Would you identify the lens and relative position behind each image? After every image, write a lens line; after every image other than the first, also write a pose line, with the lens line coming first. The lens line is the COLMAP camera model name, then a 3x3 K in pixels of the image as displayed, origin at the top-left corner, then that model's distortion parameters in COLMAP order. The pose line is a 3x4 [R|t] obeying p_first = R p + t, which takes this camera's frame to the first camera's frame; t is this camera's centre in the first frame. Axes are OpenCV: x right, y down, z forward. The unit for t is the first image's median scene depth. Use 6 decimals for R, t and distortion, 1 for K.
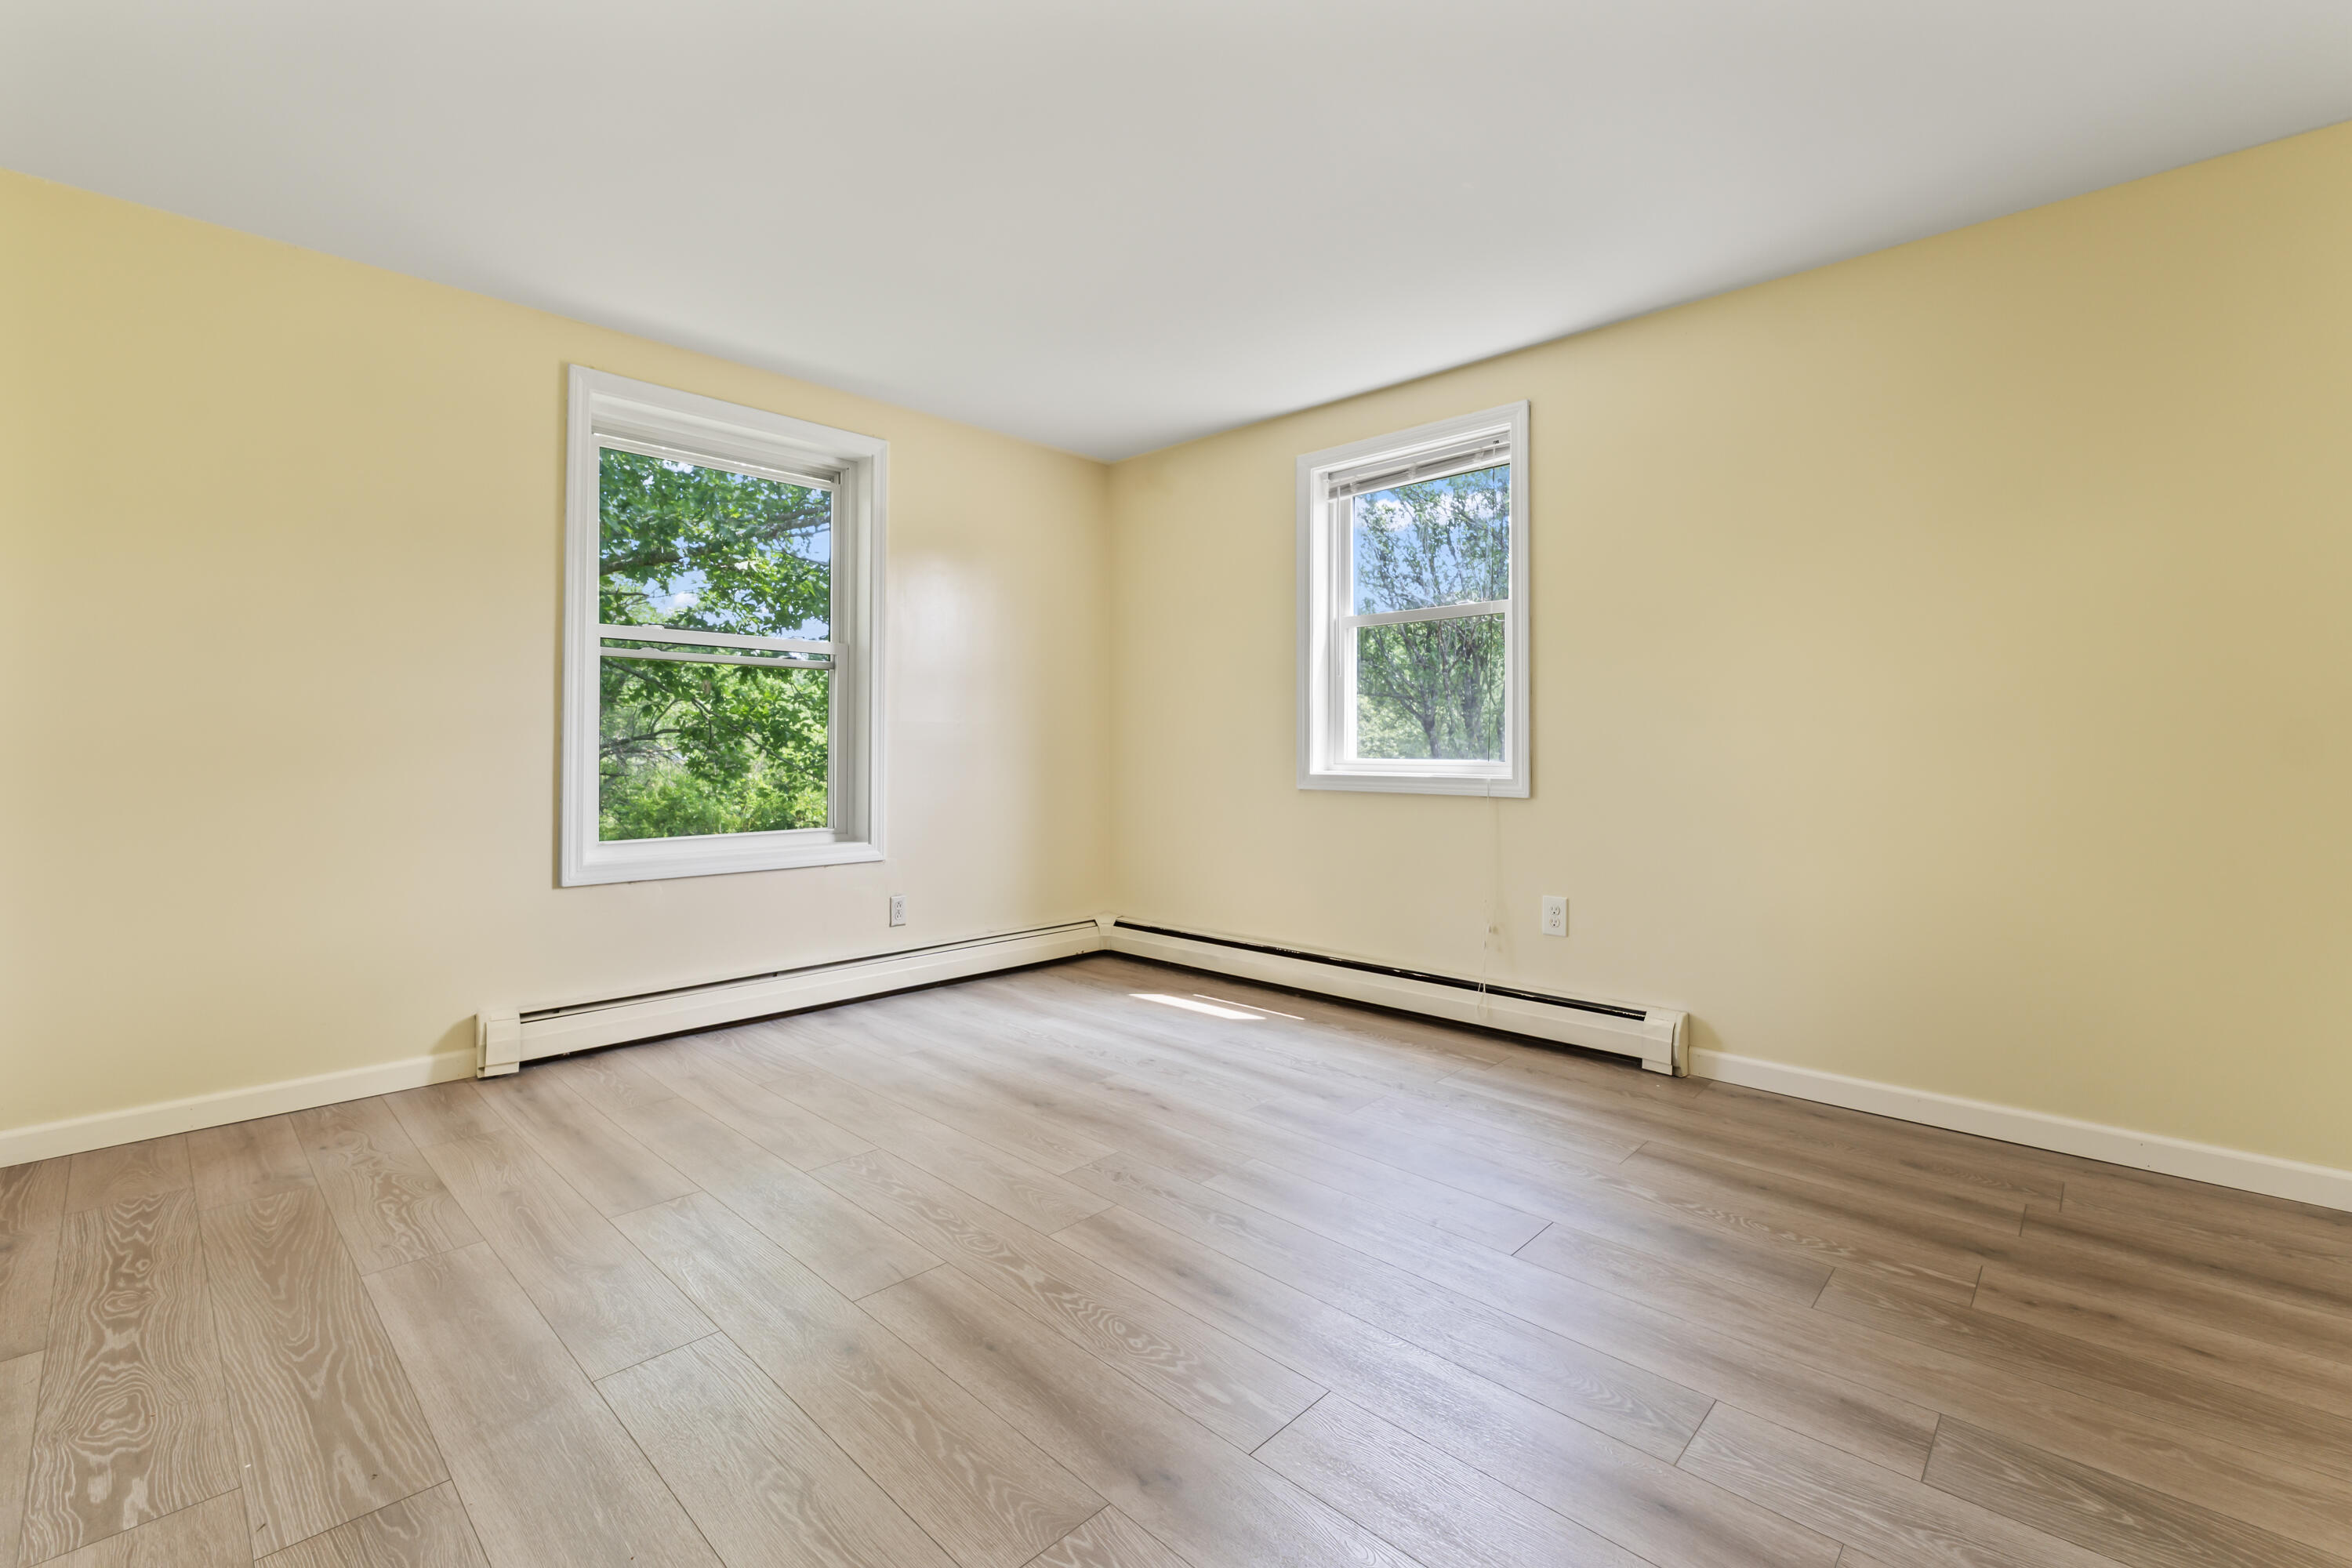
lens RADIAL K [[1004.2, 0, 1175.1], [0, 1004.2, 774.5], [0, 0, 1]] dist [0.002486, 0.000097]
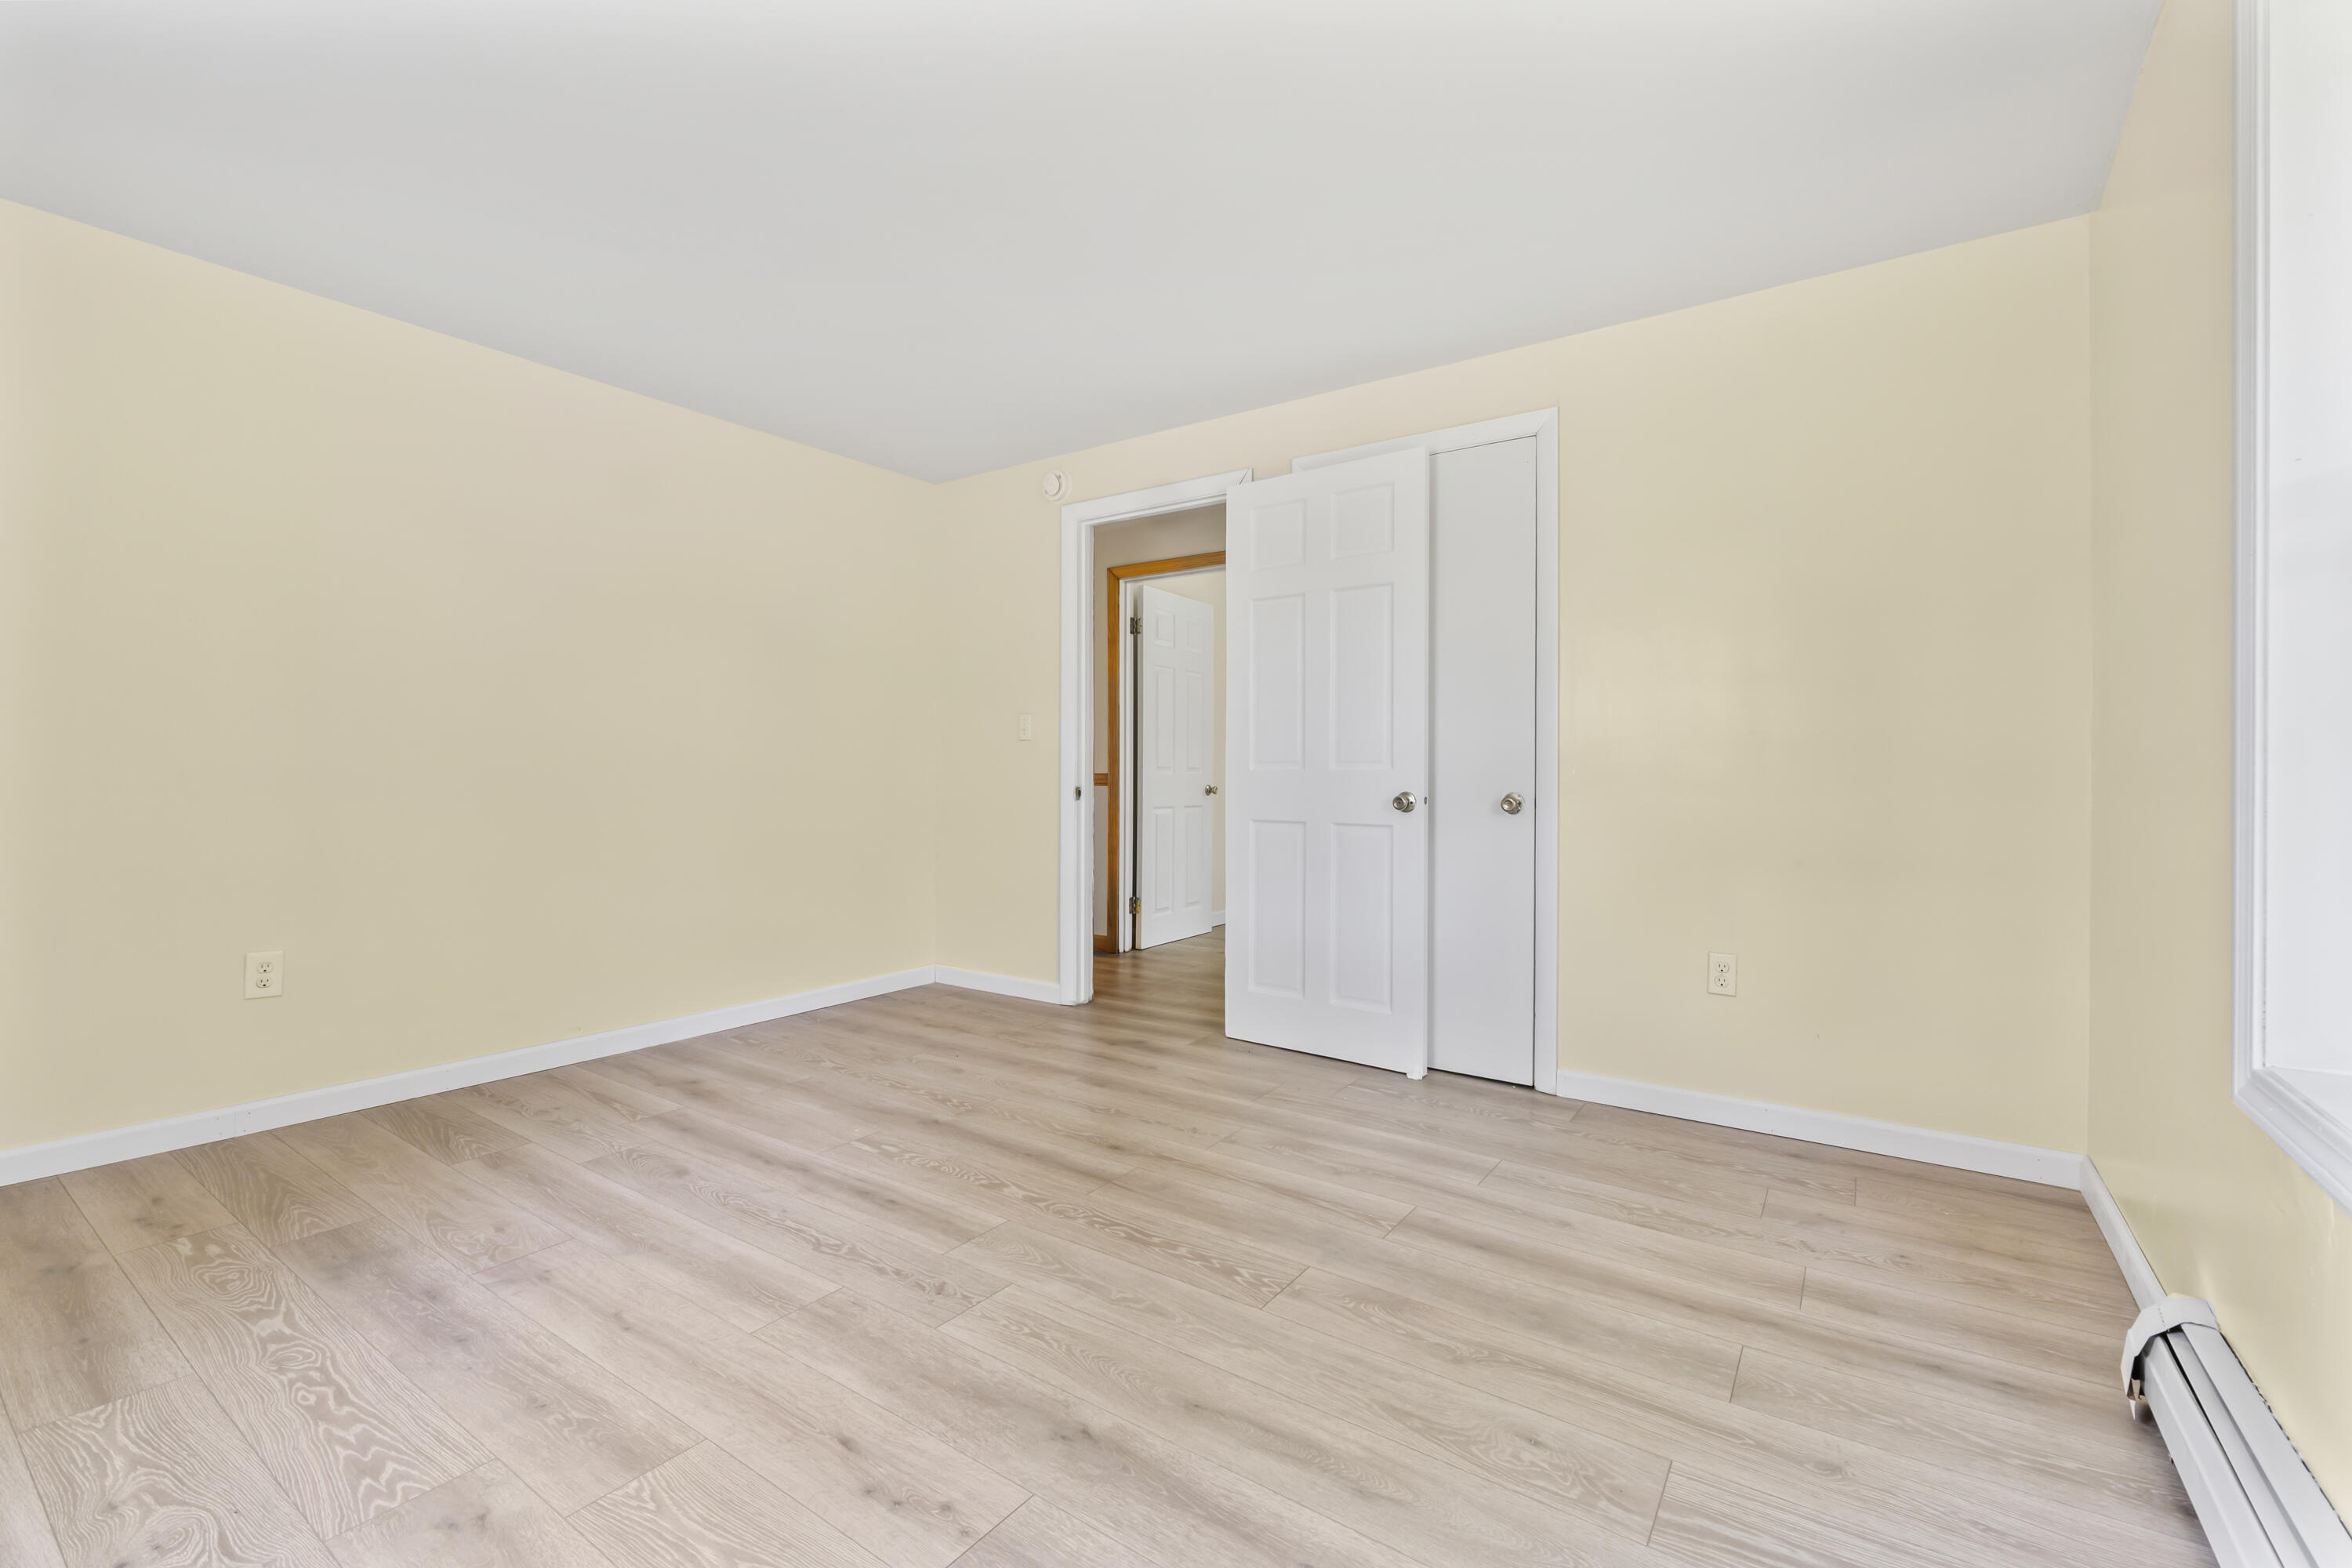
lens RADIAL K [[1004.2, 0, 1174.8], [0, 1004.2, 780.6], [0, 0, 1]] dist [0.002486, 0.000097]
pose [[-0.988967, -0.005637, -0.148031, -0.129925], [-0.010760, 0.999370, 0.033827, -0.055336], [0.147747, 0.035046, -0.988404, 1.926408]]
